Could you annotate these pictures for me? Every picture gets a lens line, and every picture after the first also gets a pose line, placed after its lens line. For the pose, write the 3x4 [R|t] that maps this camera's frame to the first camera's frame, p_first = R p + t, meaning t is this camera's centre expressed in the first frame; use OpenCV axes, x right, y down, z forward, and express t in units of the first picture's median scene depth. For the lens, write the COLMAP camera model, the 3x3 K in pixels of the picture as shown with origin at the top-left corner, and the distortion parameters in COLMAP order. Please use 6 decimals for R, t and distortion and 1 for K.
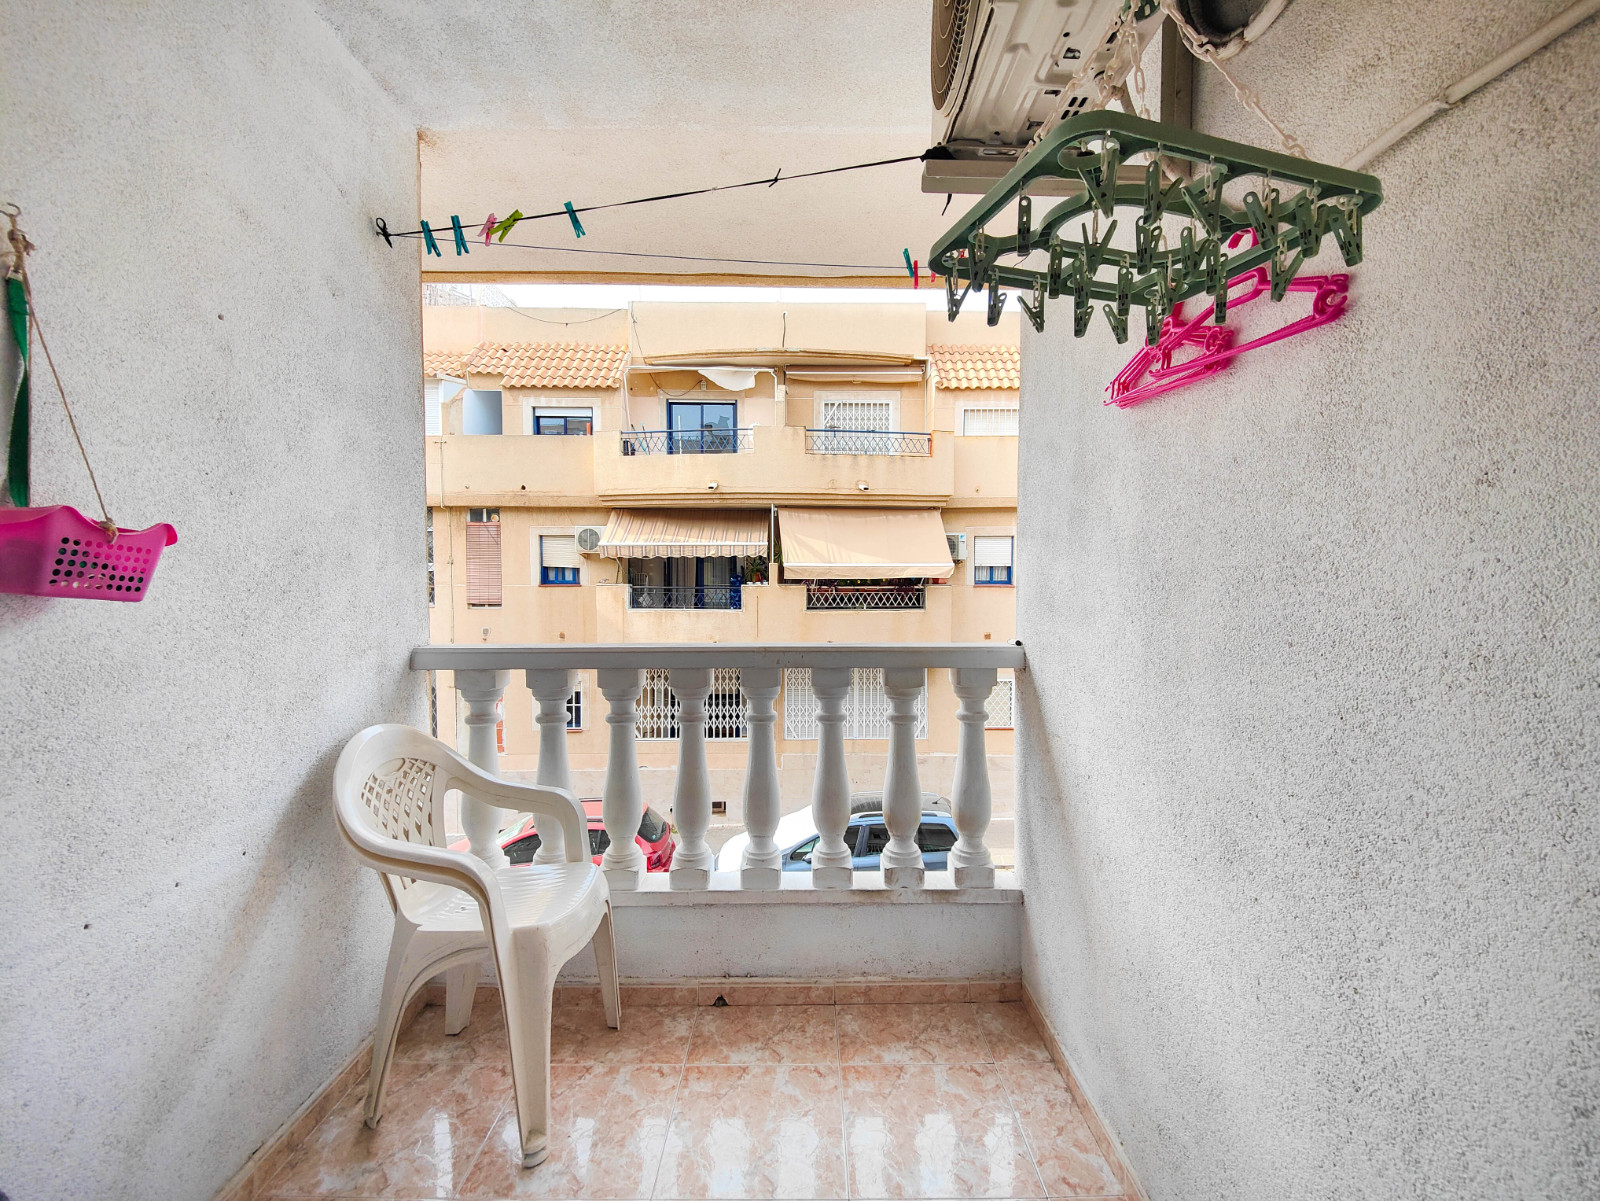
lens RADIAL K [[707.6, 0, 818.4], [0, 707.6, 609.2], [0, 0, 1]] dist [0.020789, -0.019858]
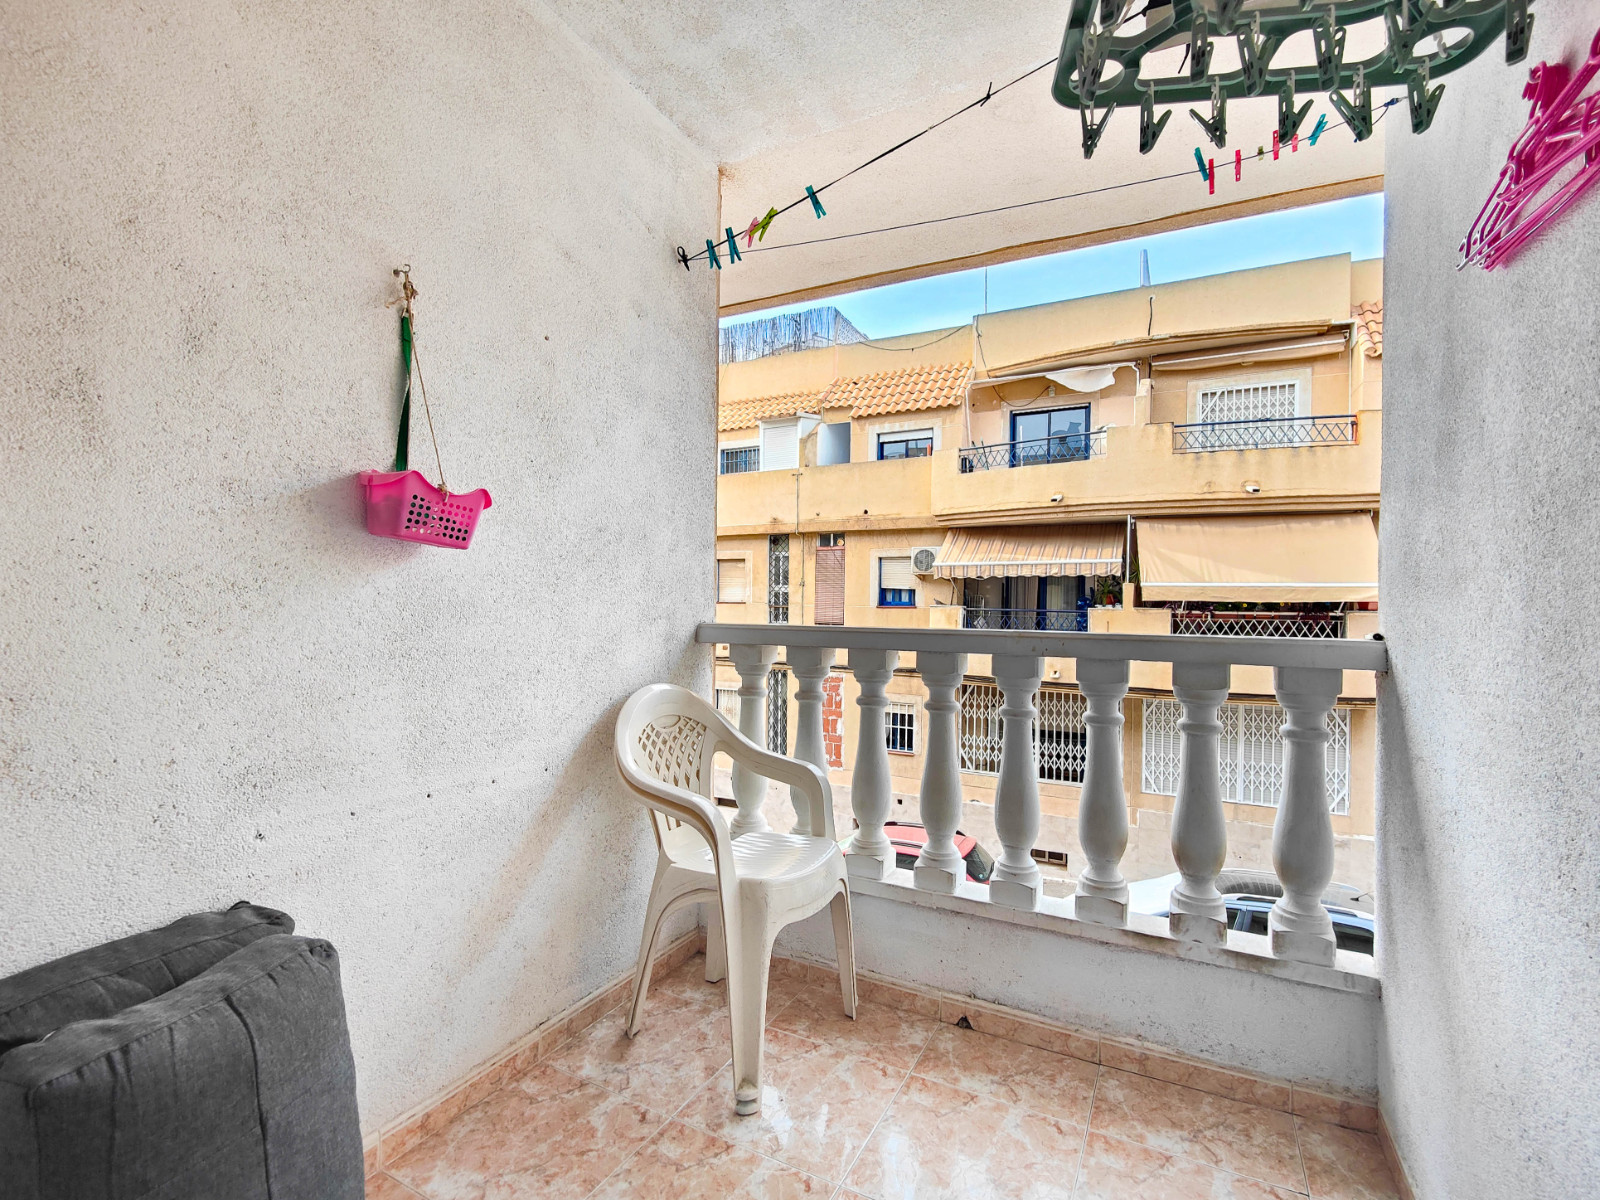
lens RADIAL K [[747.8, 0, 804.1], [0, 747.8, 609.2], [0, 0, 1]] dist [0.036549, -0.036012]
pose [[0.882173, 0.011676, -0.470781, 0.137862], [-0.031161, 0.998949, -0.033616, 0.070016], [0.469894, 0.044325, 0.881609, 0.038536]]
